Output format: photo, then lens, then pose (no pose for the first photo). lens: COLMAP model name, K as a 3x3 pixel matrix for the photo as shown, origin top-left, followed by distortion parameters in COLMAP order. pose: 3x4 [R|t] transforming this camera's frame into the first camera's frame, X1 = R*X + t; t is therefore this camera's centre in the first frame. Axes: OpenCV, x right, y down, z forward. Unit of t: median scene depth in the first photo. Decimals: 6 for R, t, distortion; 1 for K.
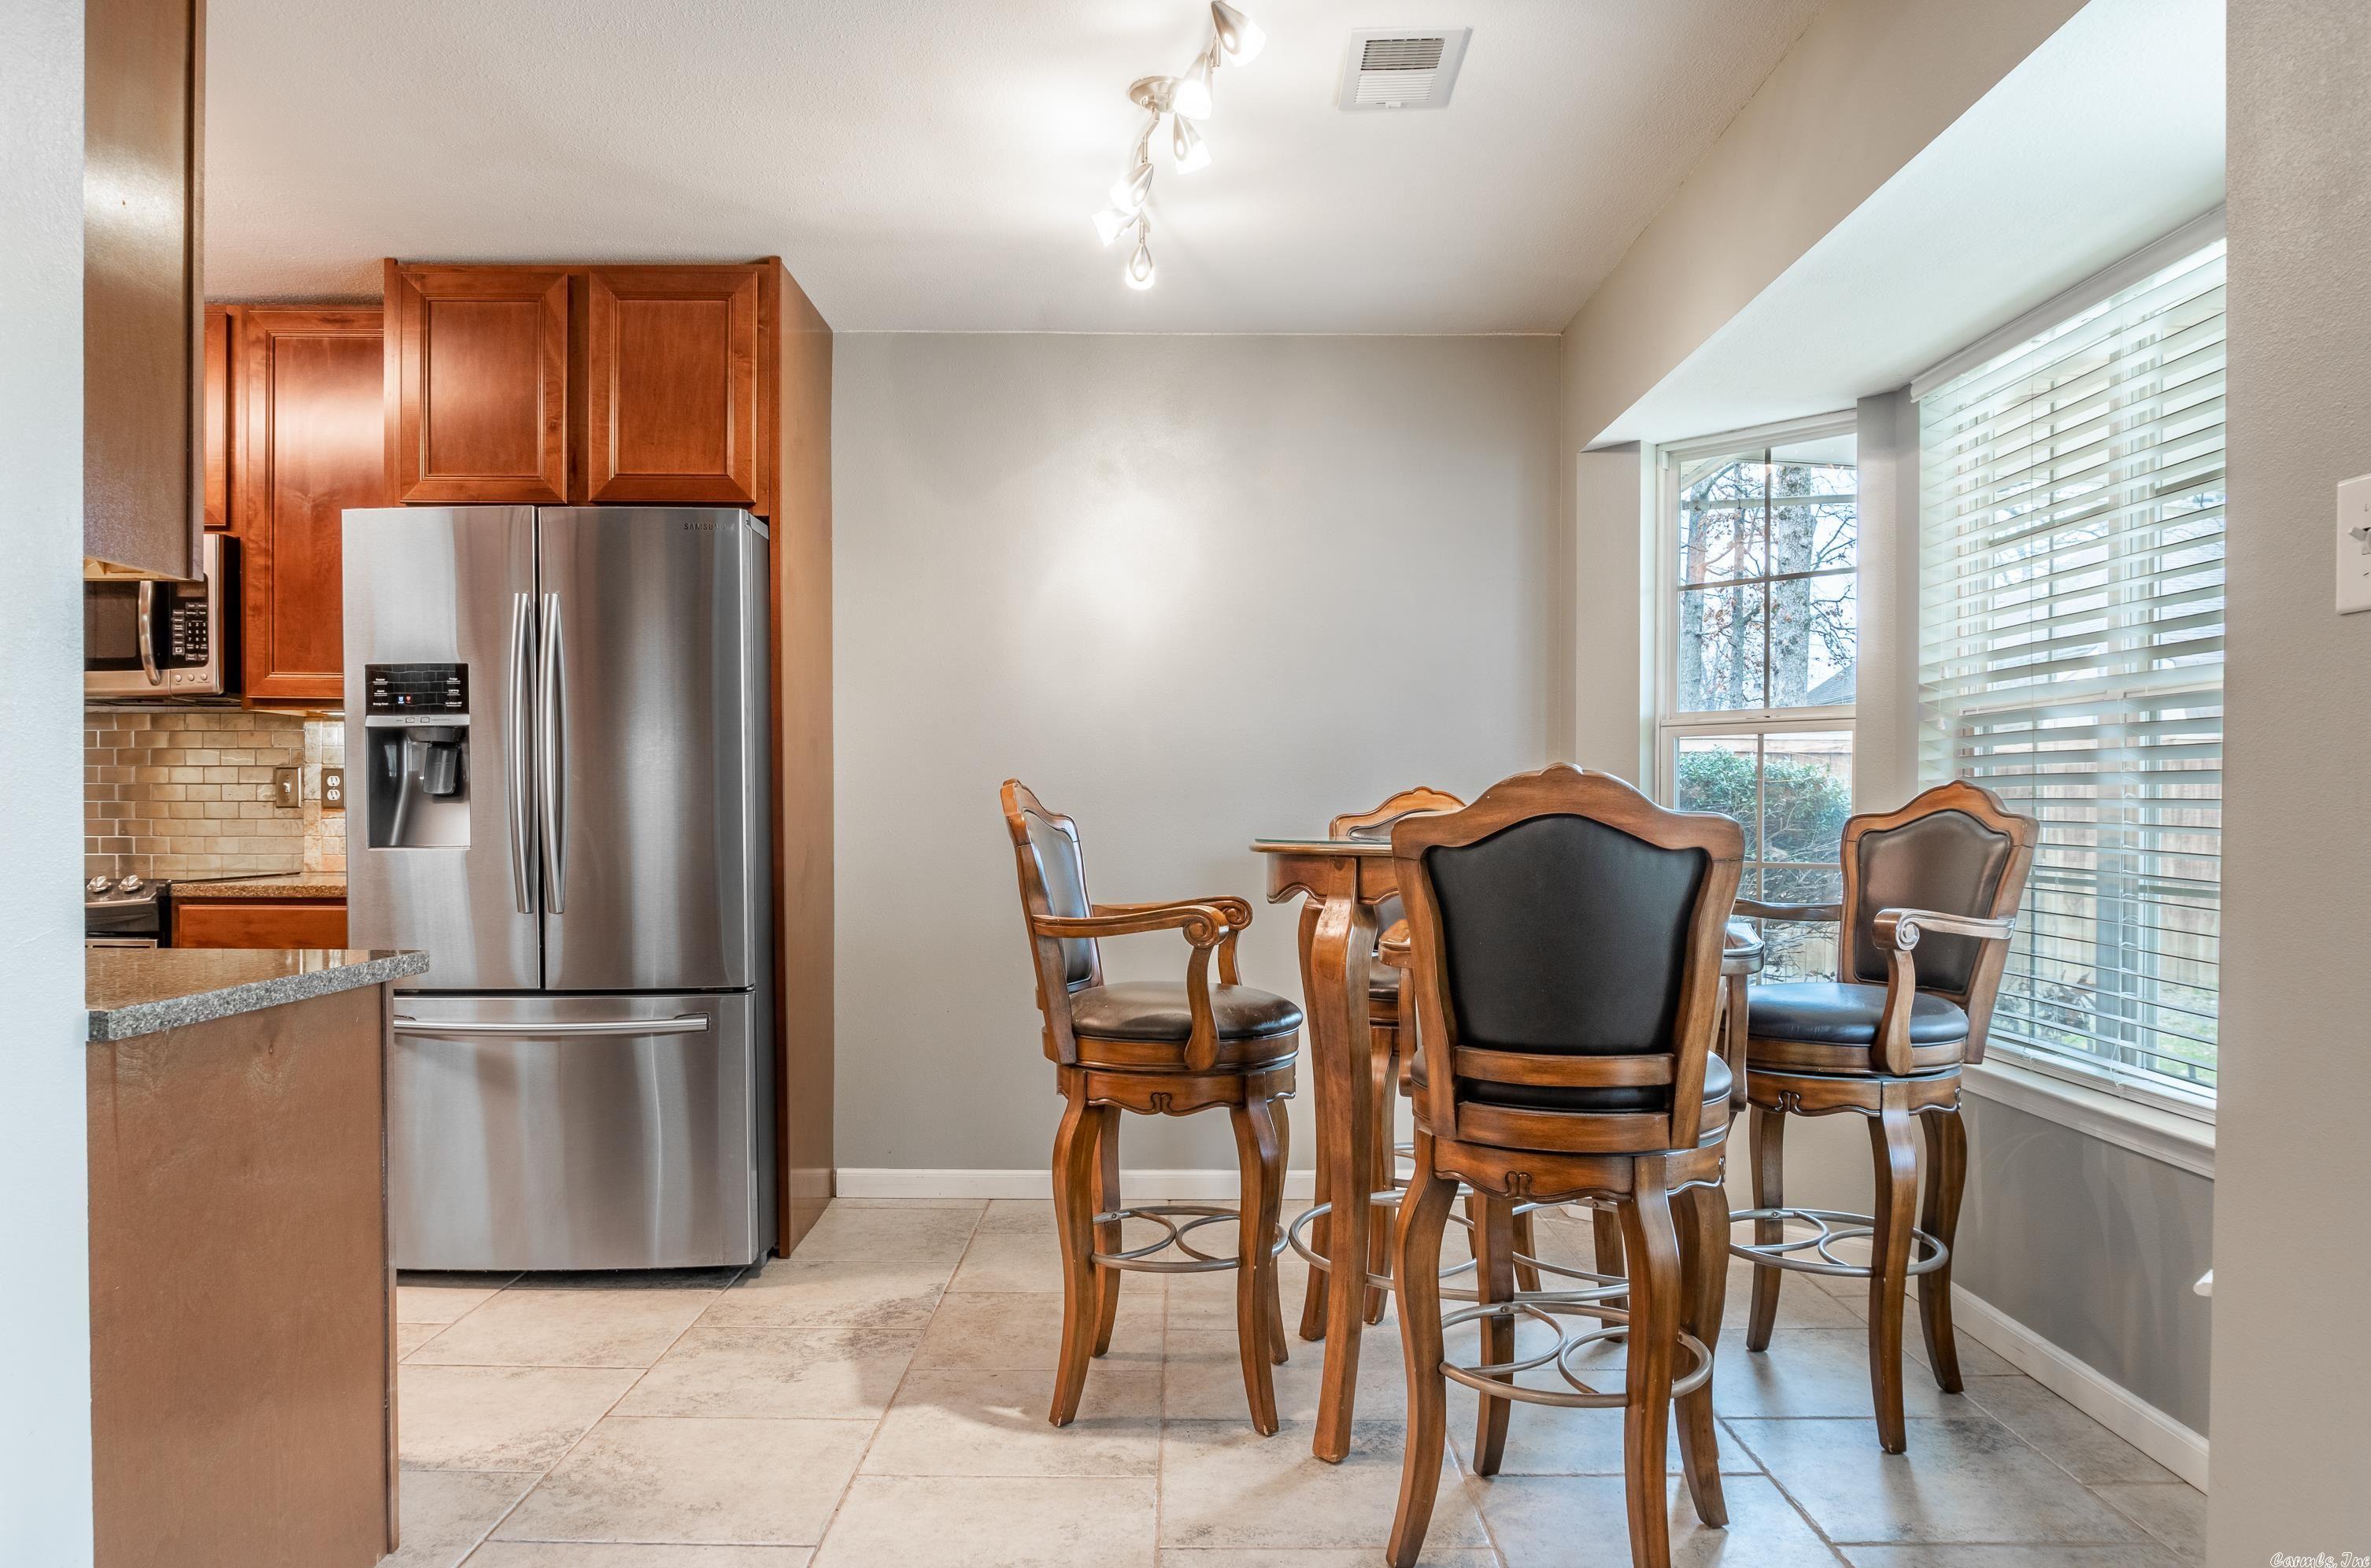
lens RADIAL K [[1580.2, 0, 1205.0], [0, 1580.2, 851.6], [0, 0, 1]] dist [-0.027170, -0.002249]
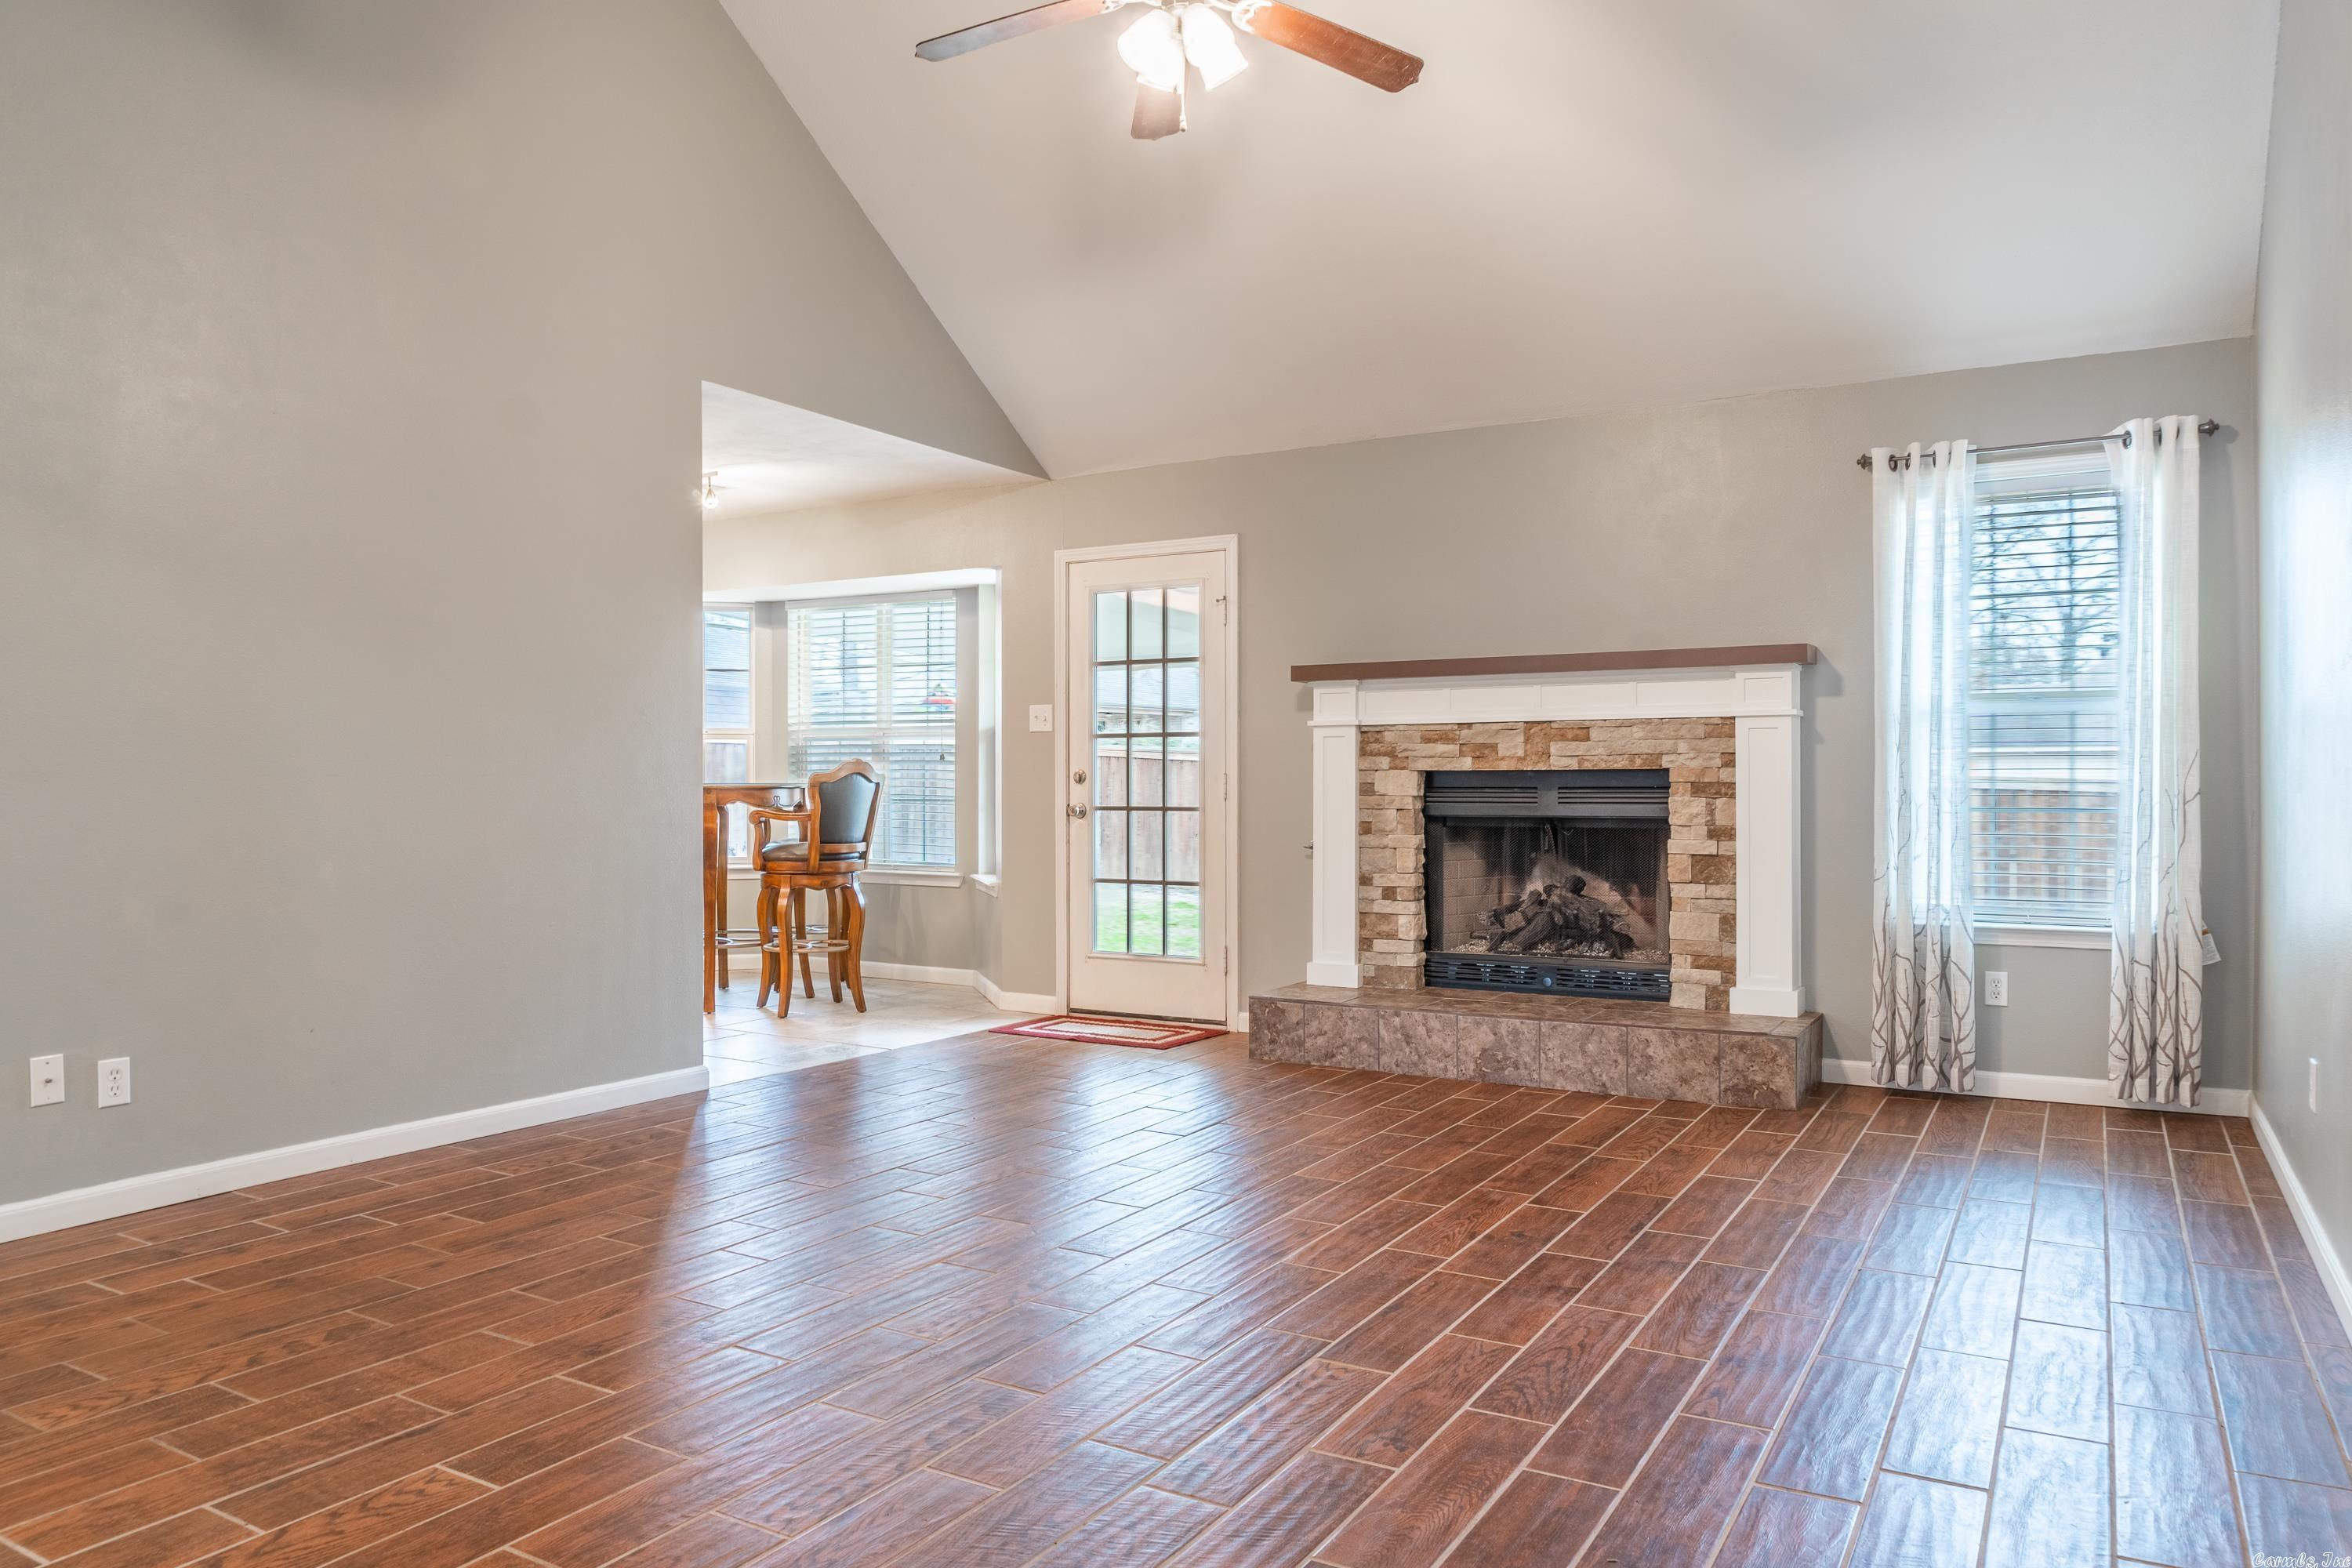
lens RADIAL K [[1567.5, 0, 1178.2], [0, 1567.5, 790.6], [0, 0, 1]] dist [-0.027170, -0.002249]
pose [[0.514954, -0.004006, 0.857208, -1.711709], [0.018492, 0.999808, -0.006437, 0.035776], [-0.857018, 0.019166, 0.514929, -1.017137]]
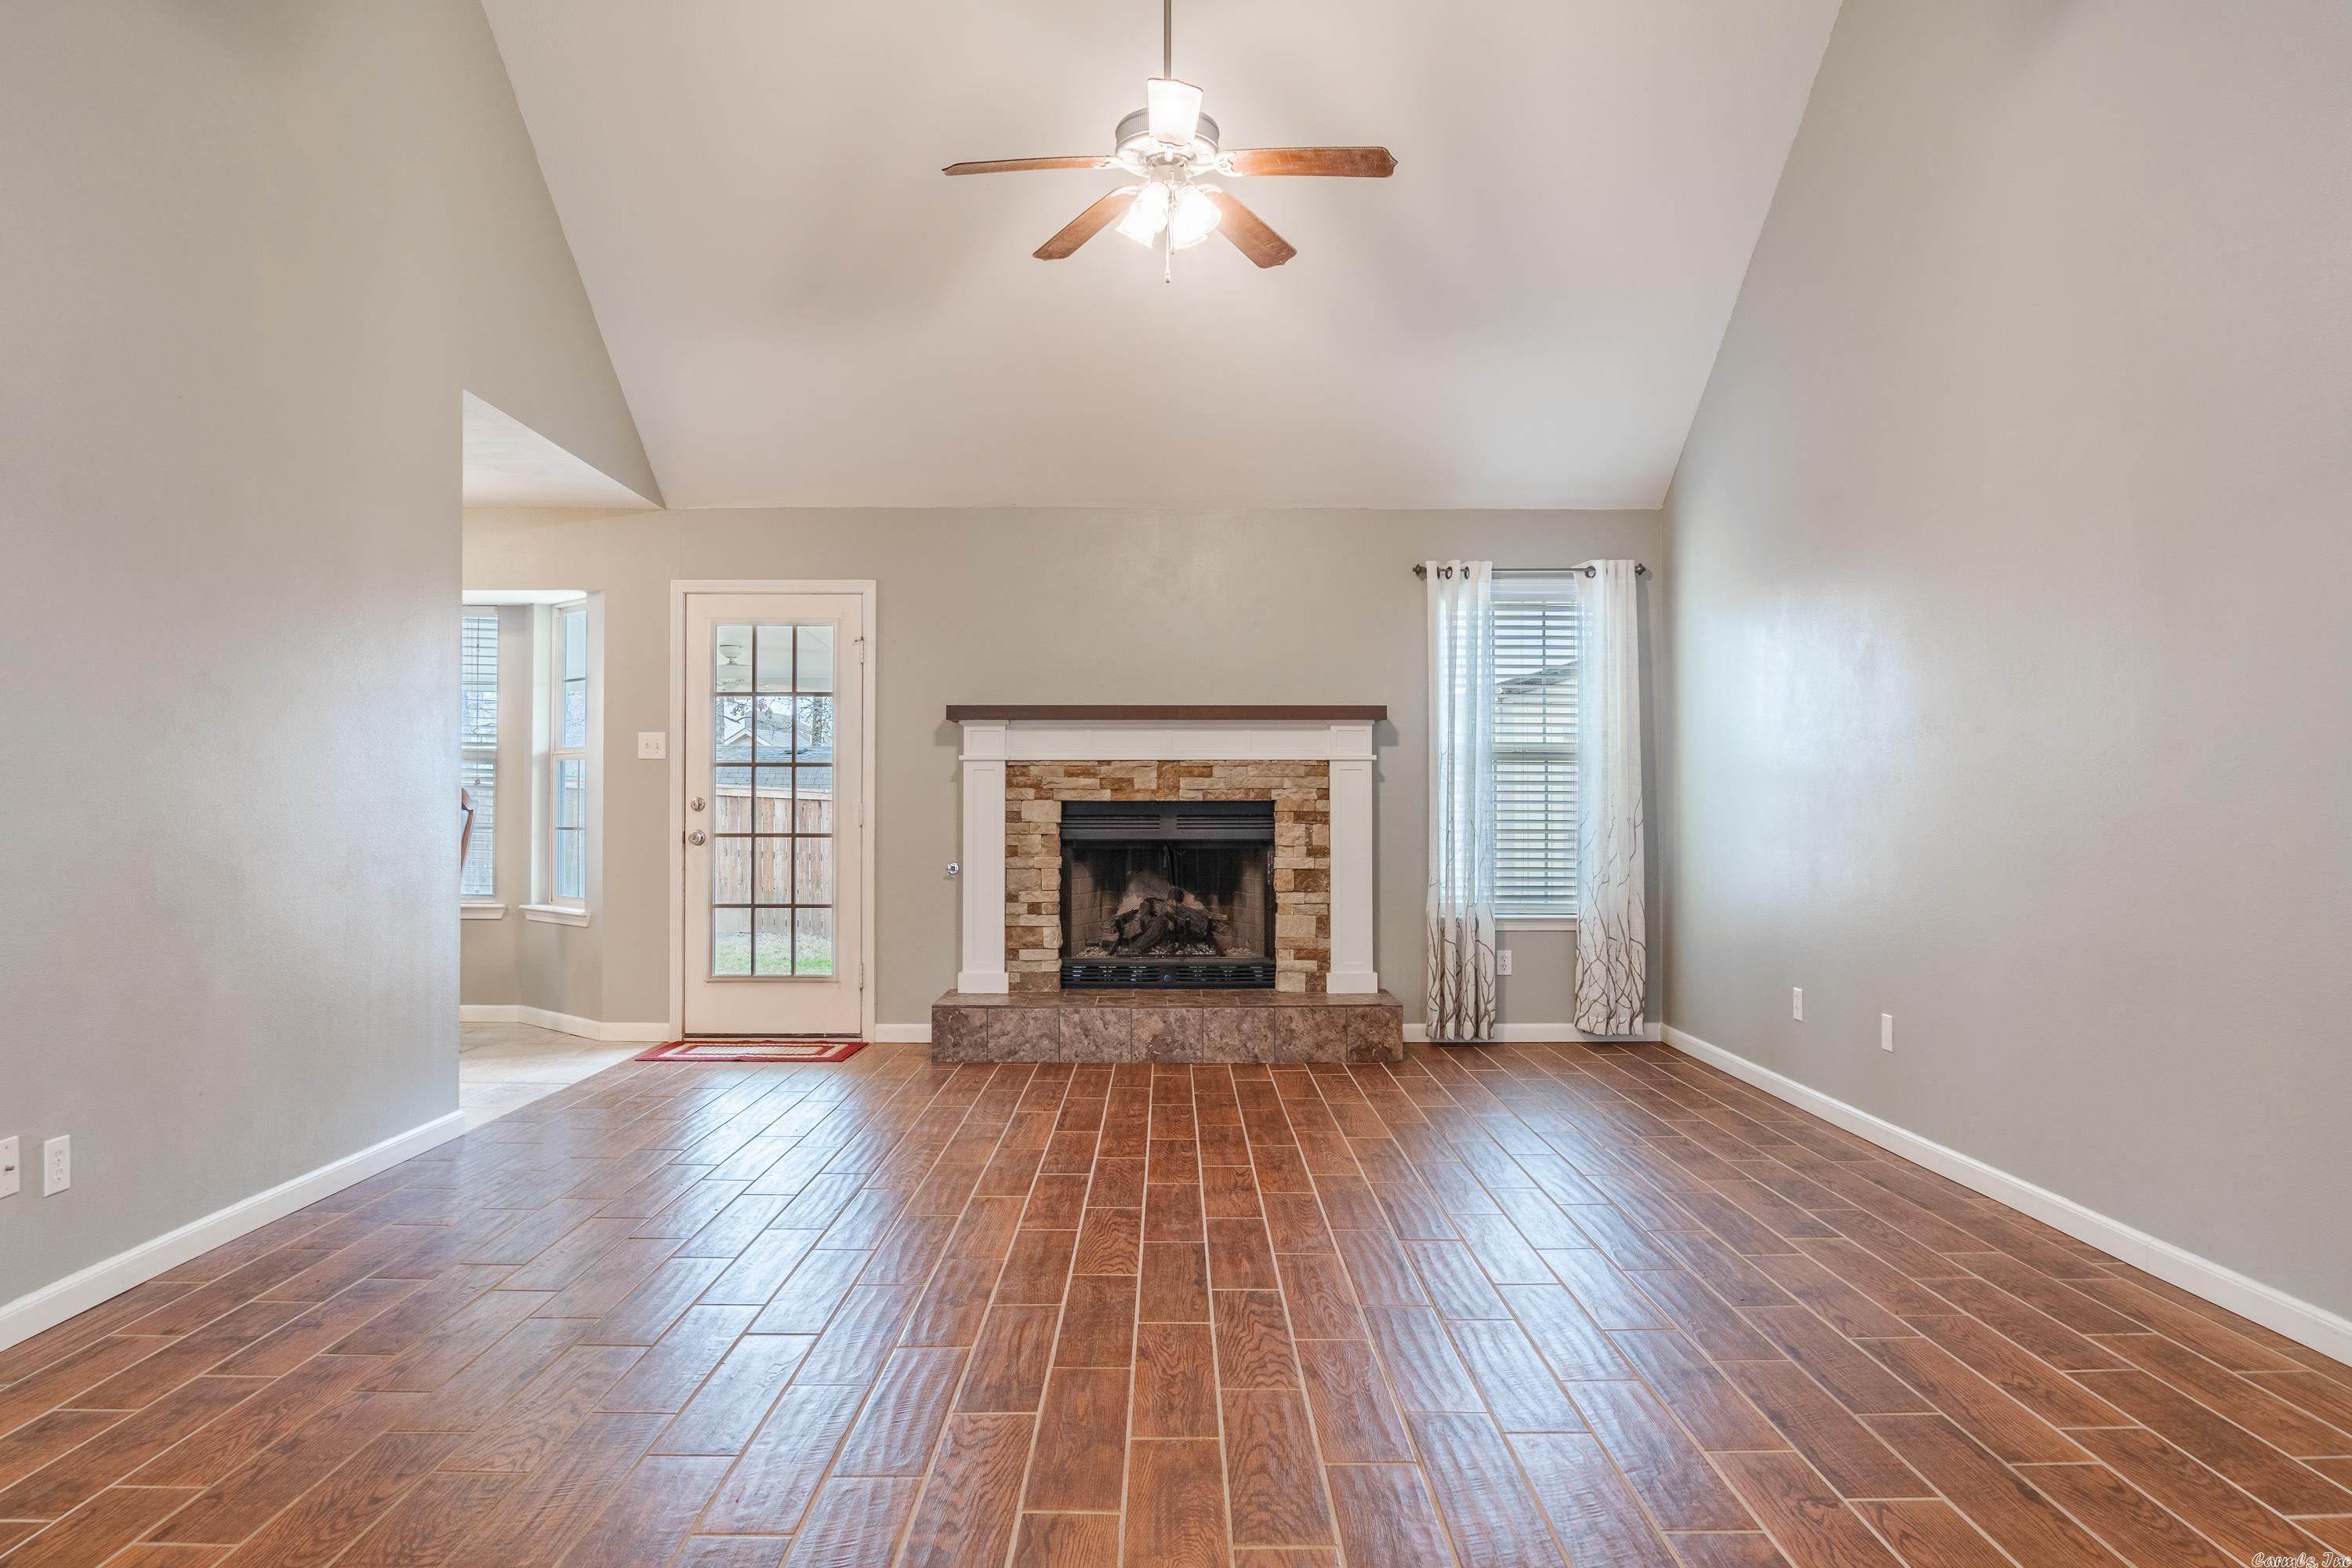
lens RADIAL K [[1567.5, 0, 1174.8], [0, 1567.5, 792.7], [0, 0, 1]] dist [-0.027170, -0.002249]
pose [[0.004418, 0.009131, 0.999949, -2.181050], [0.019224, 0.999773, -0.009215, 0.013625], [-0.999805, 0.019263, 0.004241, -0.372344]]
